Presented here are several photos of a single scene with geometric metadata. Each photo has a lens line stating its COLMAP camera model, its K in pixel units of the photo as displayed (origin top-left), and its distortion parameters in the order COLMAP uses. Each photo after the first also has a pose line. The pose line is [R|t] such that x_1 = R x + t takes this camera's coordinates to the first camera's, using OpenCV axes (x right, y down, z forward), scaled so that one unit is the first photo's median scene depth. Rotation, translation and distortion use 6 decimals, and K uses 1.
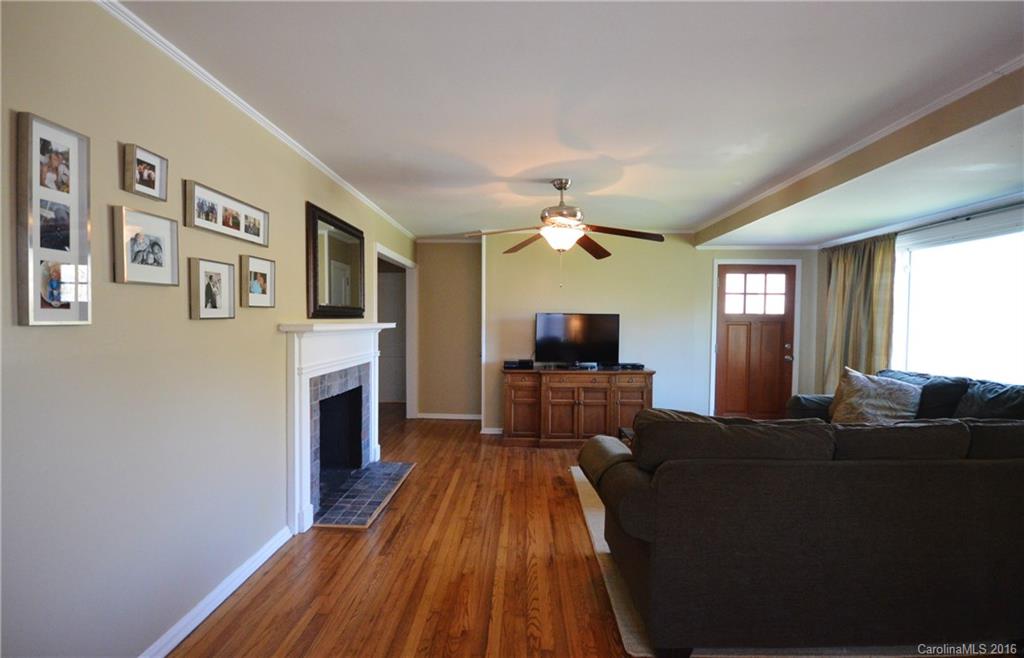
lens RADIAL K [[458.8, 0, 512.0], [0, 458.8, 329.0], [0, 0, 1]] dist [-0.000022, -0.000016]
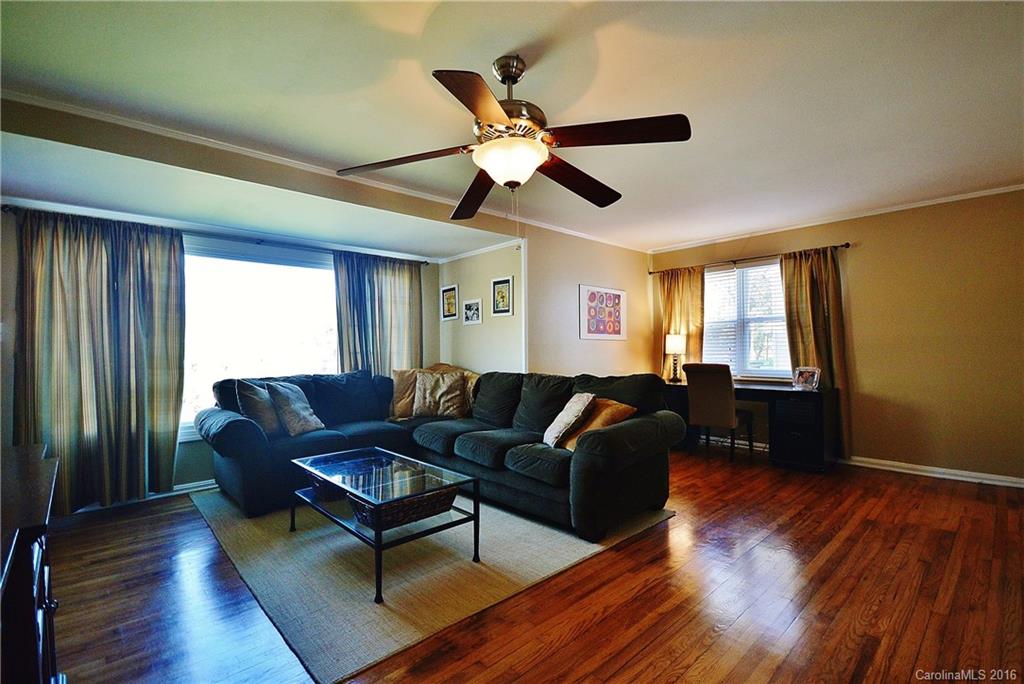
lens RADIAL K [[436.1, 0, 516.4], [0, 436.1, 346.8], [0, 0, 1]] dist [-0.000574, -0.000172]
pose [[-0.676127, -0.003409, 0.736778, -0.343632], [0.017962, 0.999616, 0.021108, 0.018110], [-0.736567, 0.027505, -0.675806, 1.570525]]
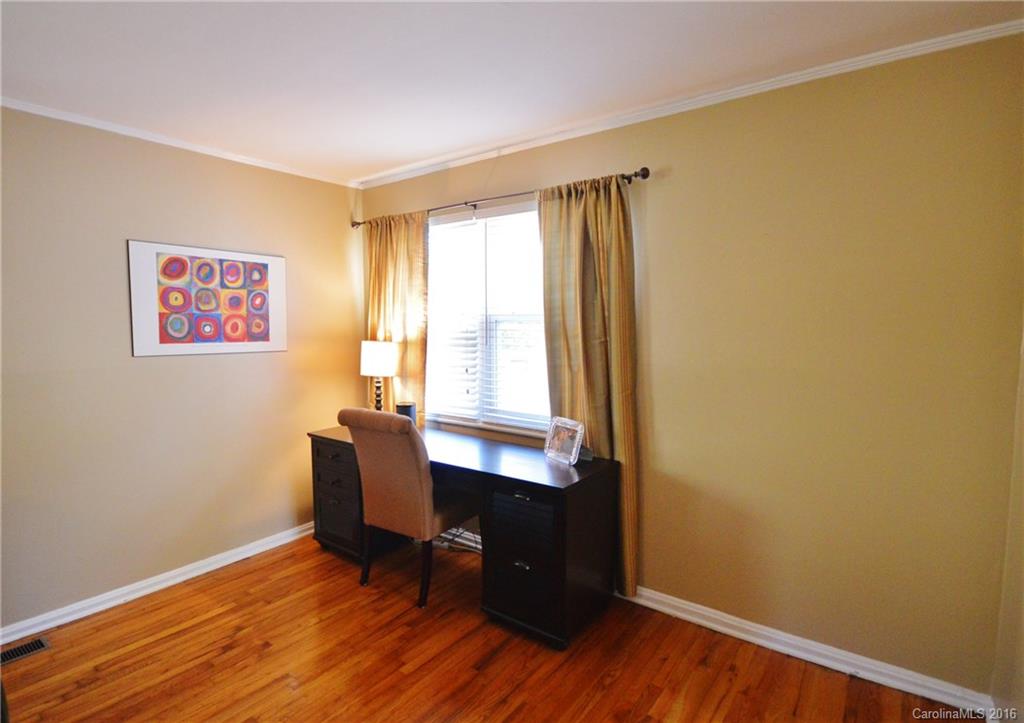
lens RADIAL K [[534.2, 0, 460.1], [0, 534.2, 363.4], [0, 0, 1]] dist [0.001092, 0.000563]
pose [[-0.763099, -0.060442, 0.643449, -0.363689], [0.006779, 0.994814, 0.101487, -0.050865], [-0.646246, 0.081806, -0.758732, 0.670179]]
